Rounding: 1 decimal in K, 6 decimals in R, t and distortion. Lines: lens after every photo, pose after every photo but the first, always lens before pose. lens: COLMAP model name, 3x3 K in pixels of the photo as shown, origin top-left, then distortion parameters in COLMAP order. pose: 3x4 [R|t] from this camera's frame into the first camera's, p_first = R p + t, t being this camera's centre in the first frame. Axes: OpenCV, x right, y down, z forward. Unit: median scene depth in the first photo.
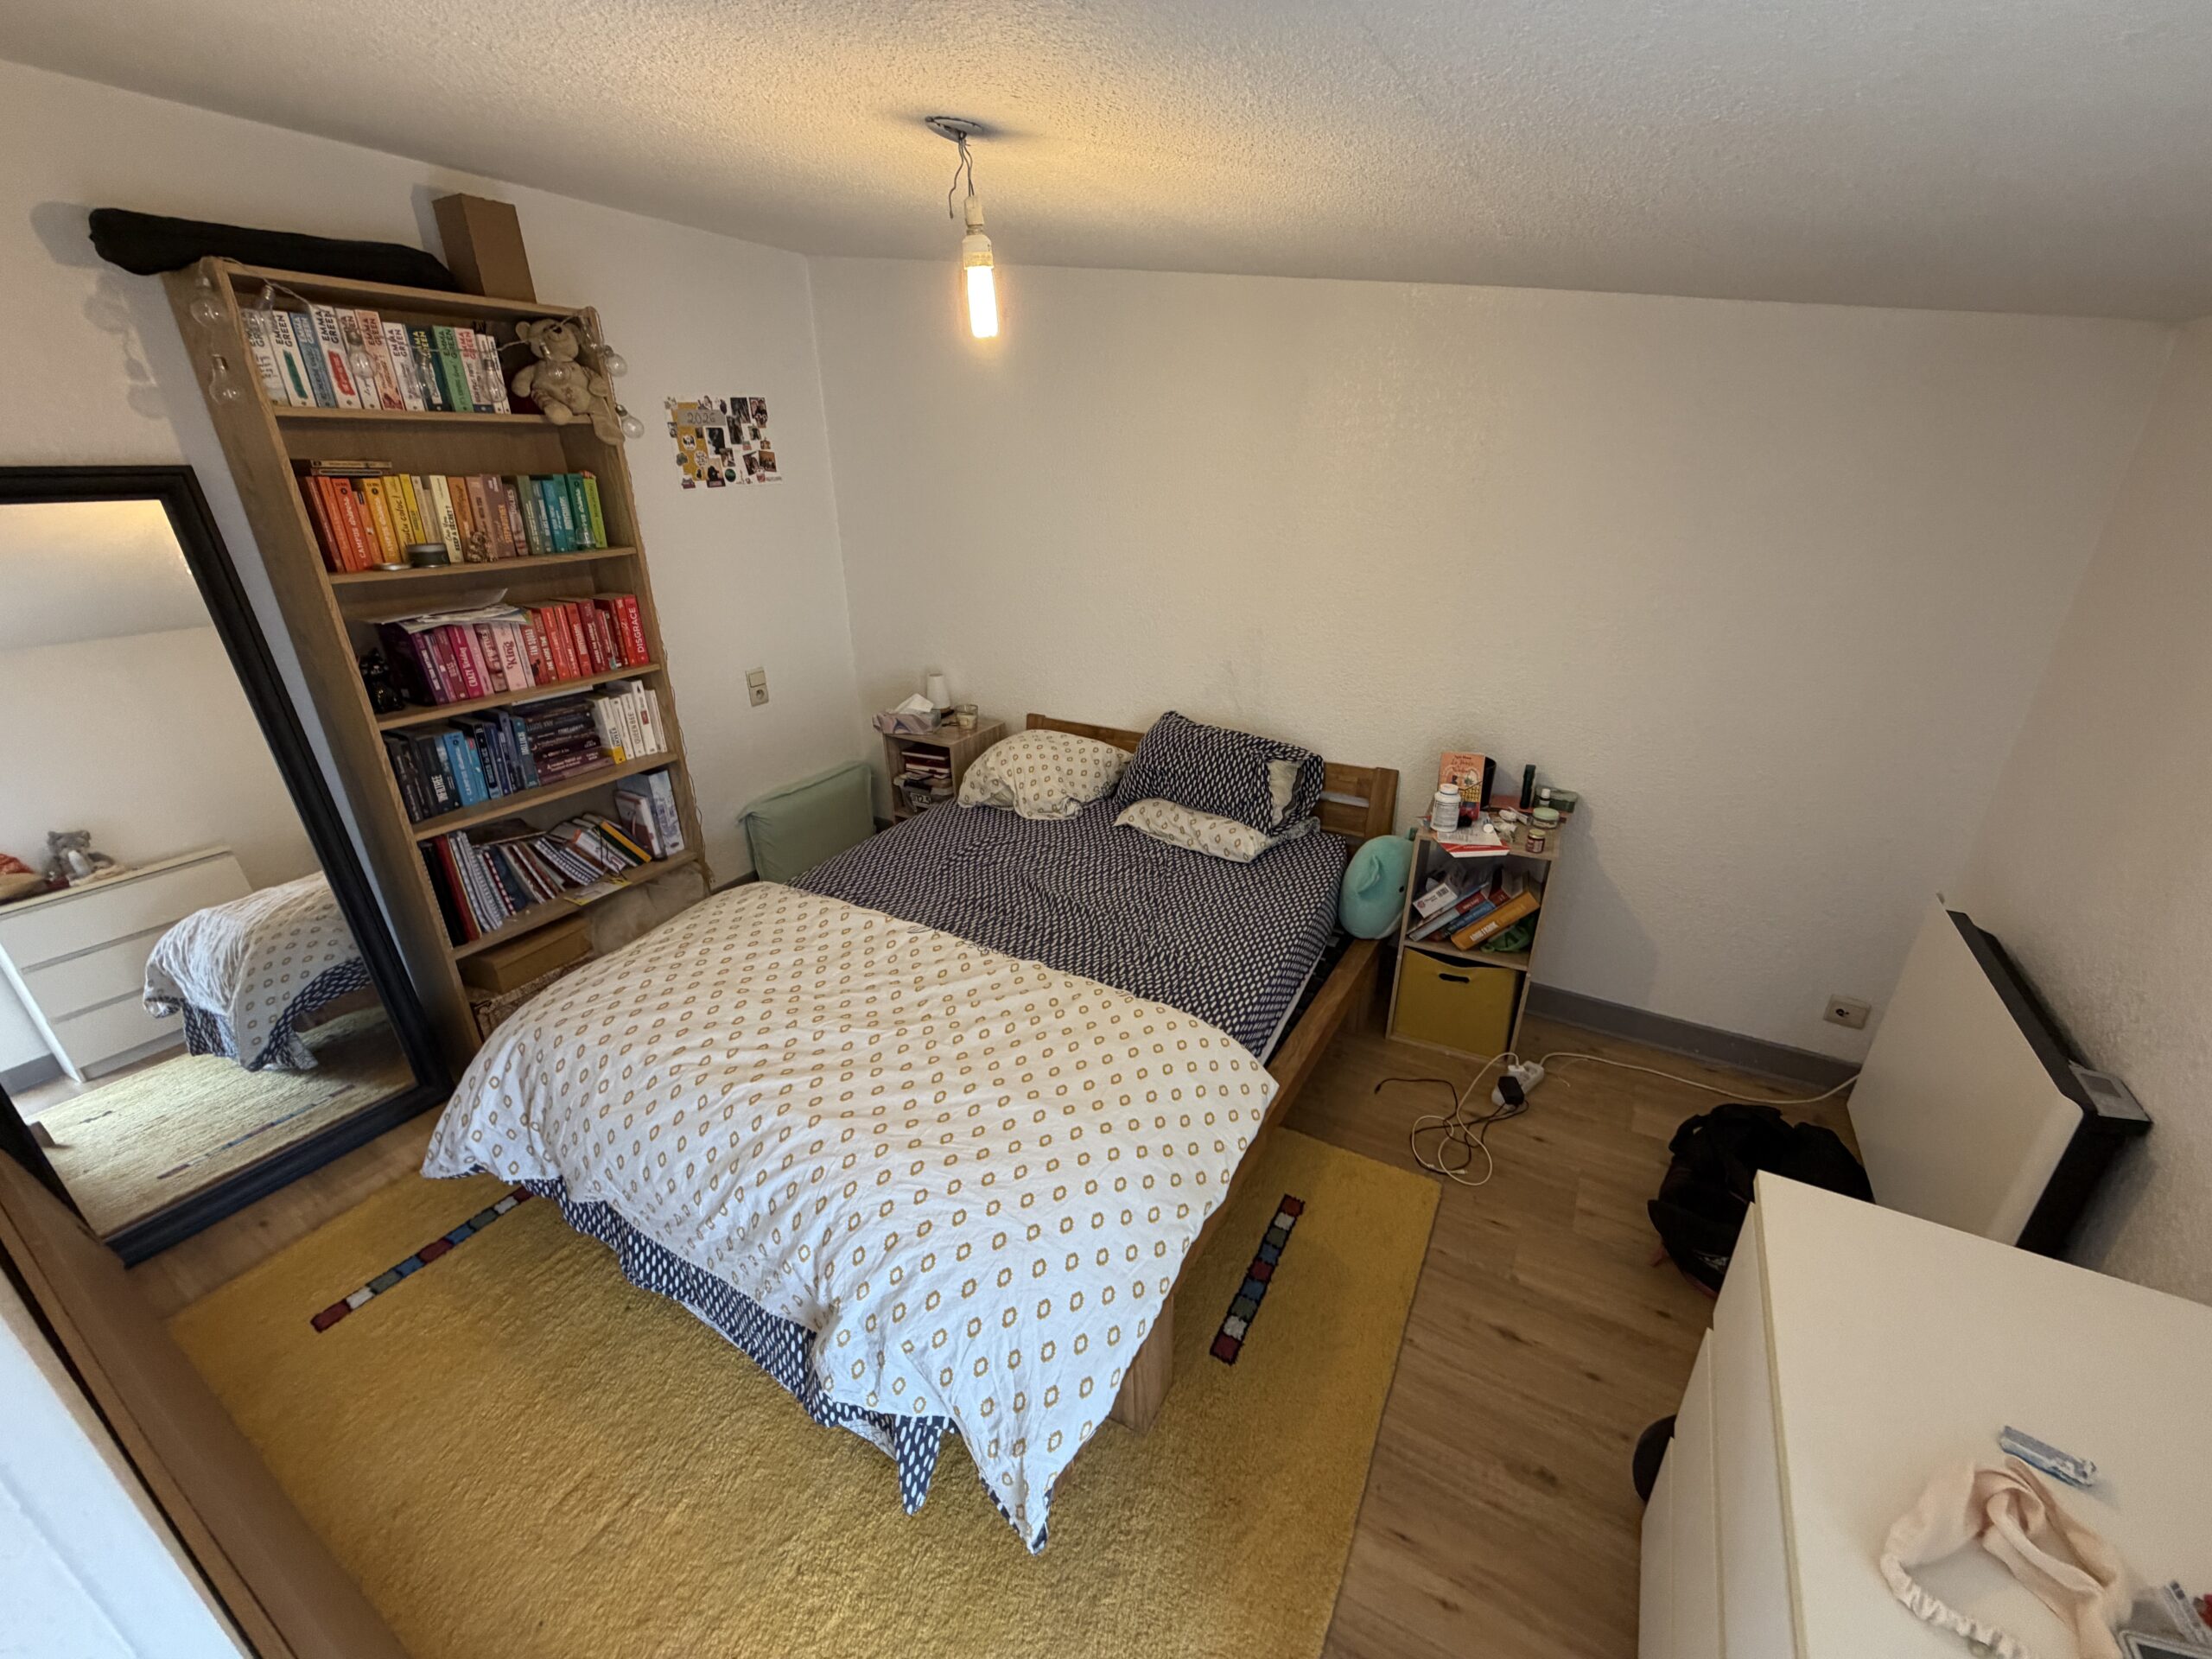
lens RADIAL K [[878.4, 0, 1099.4], [0, 878.4, 826.4], [0, 0, 1]] dist [-0.001015, -0.000655]
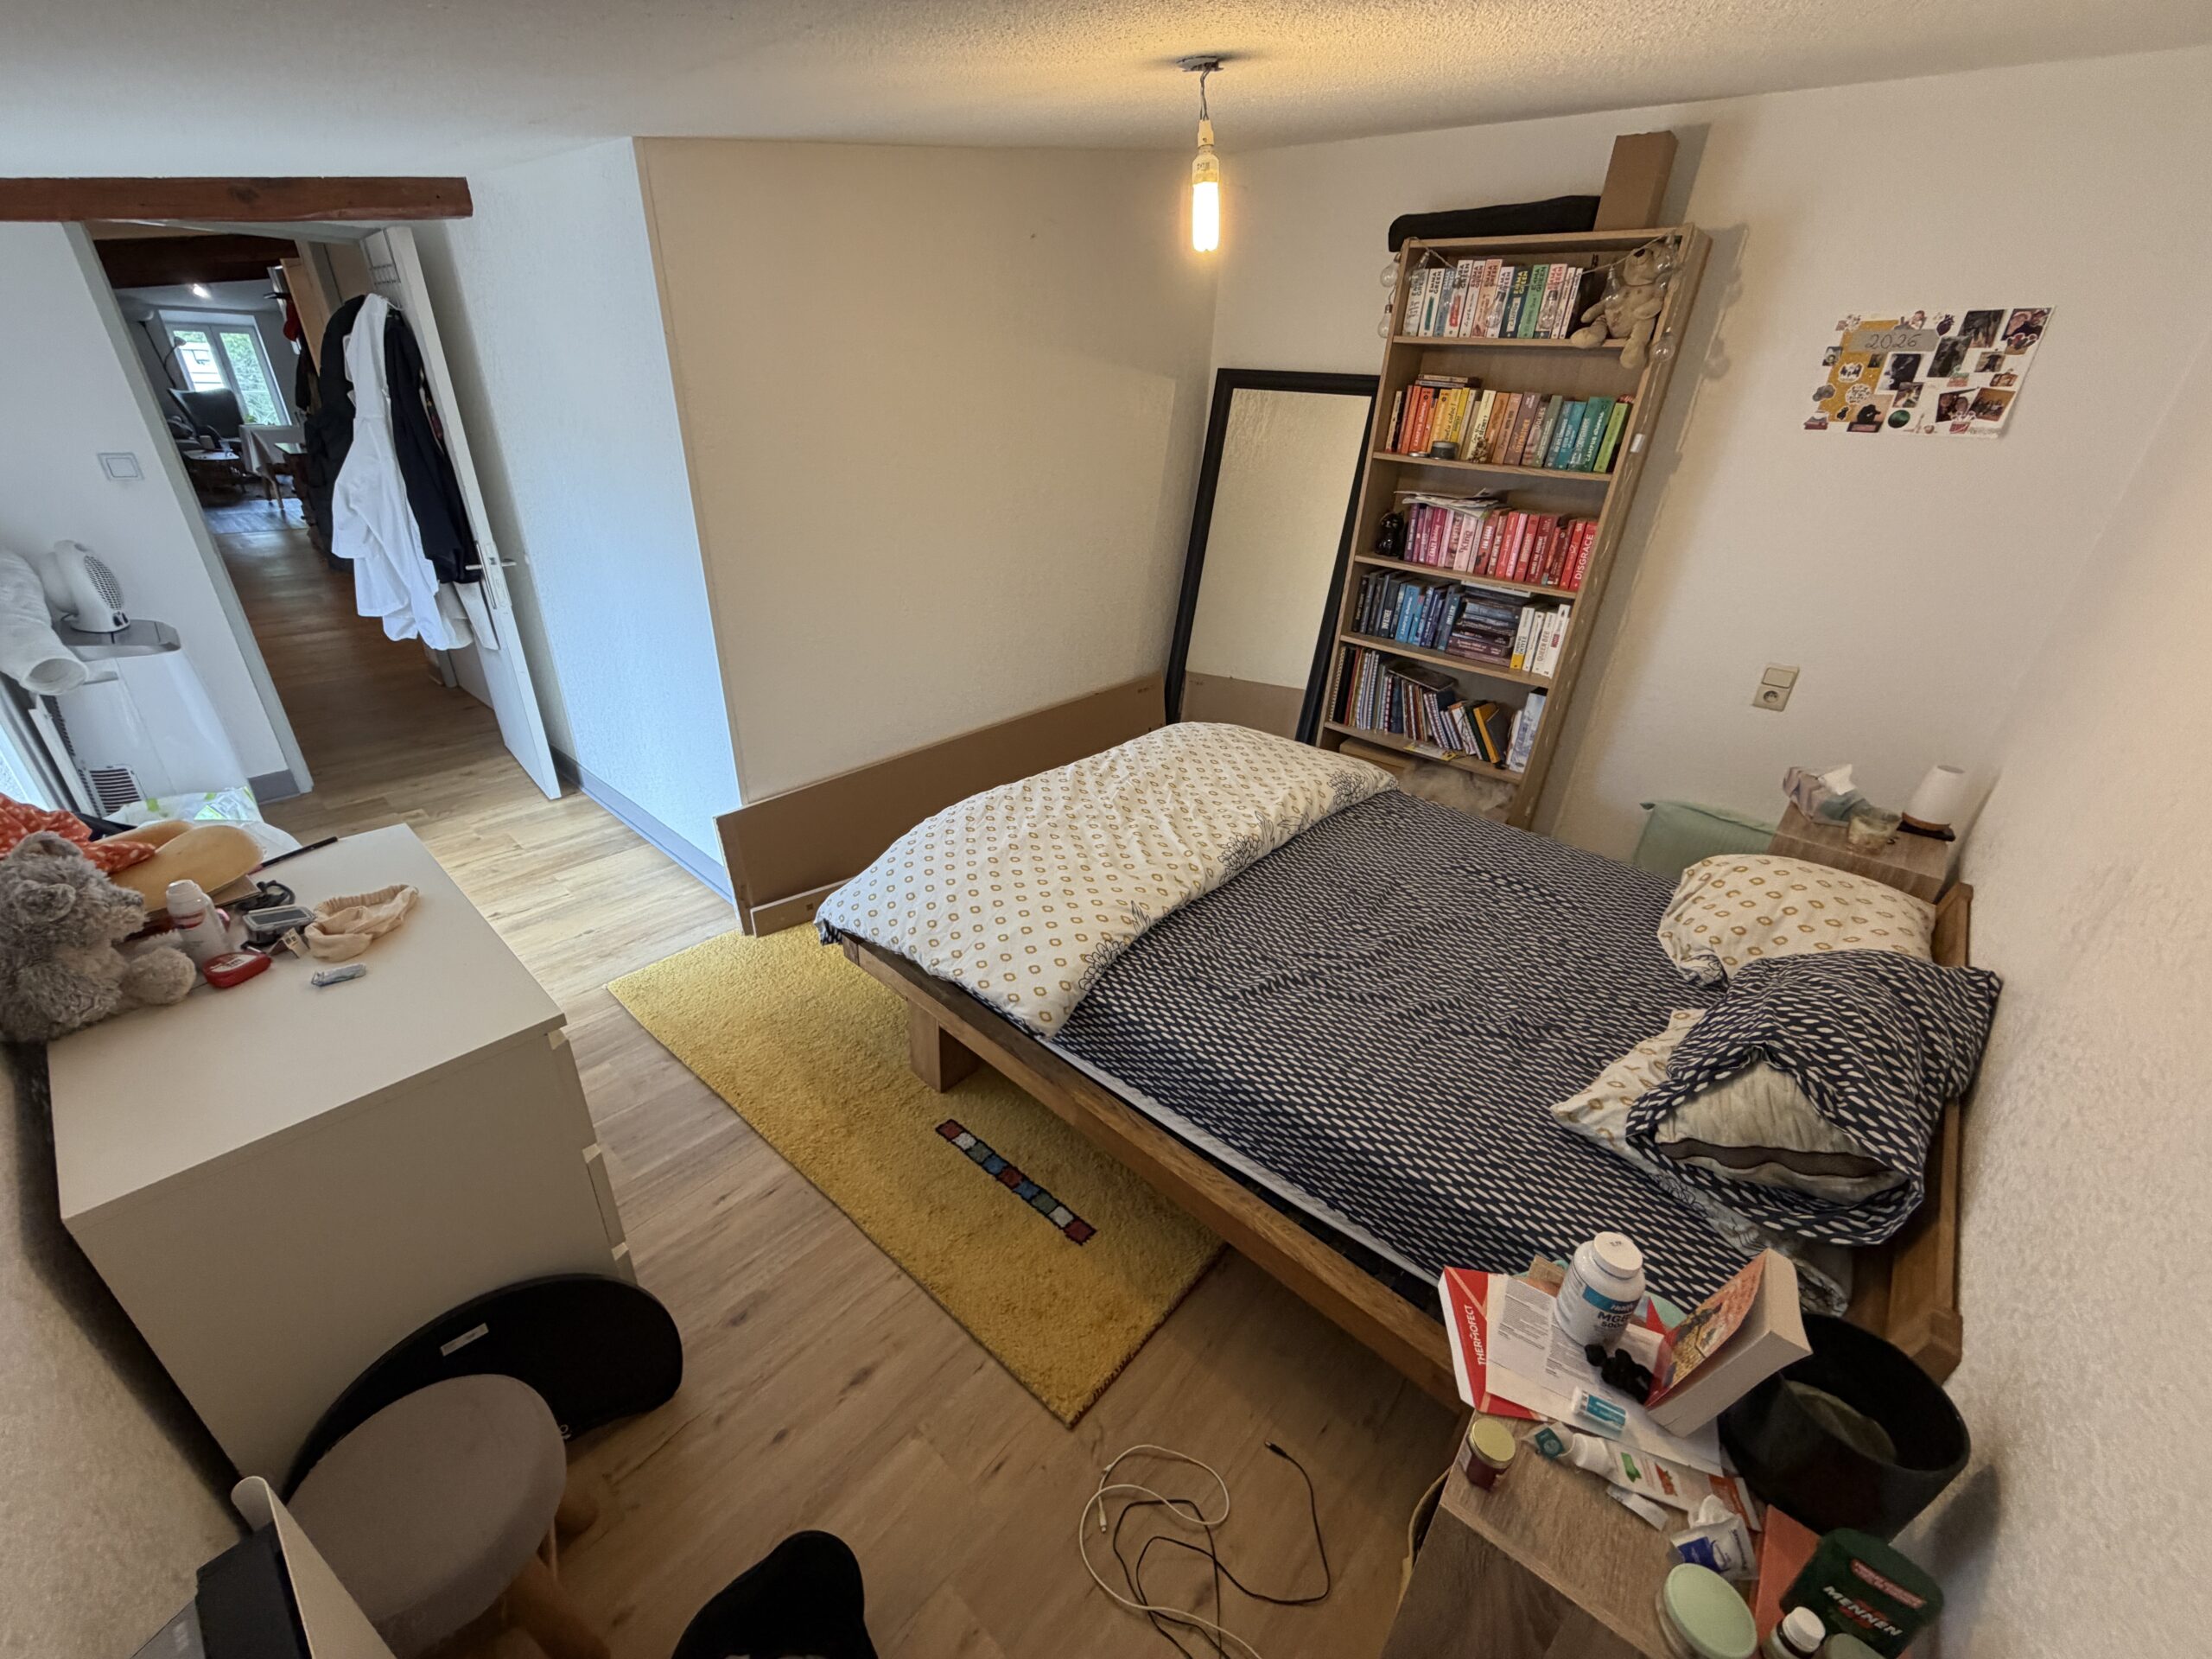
lens RADIAL K [[878.4, 0, 1099.4], [0, 878.4, 826.4], [0, 0, 1]] dist [-0.001015, -0.000655]
pose [[-0.190551, 0.456022, -0.869330, 0.668032], [-0.415334, 0.764942, 0.492302, -0.276838], [0.889487, 0.454871, 0.043641, 0.655437]]
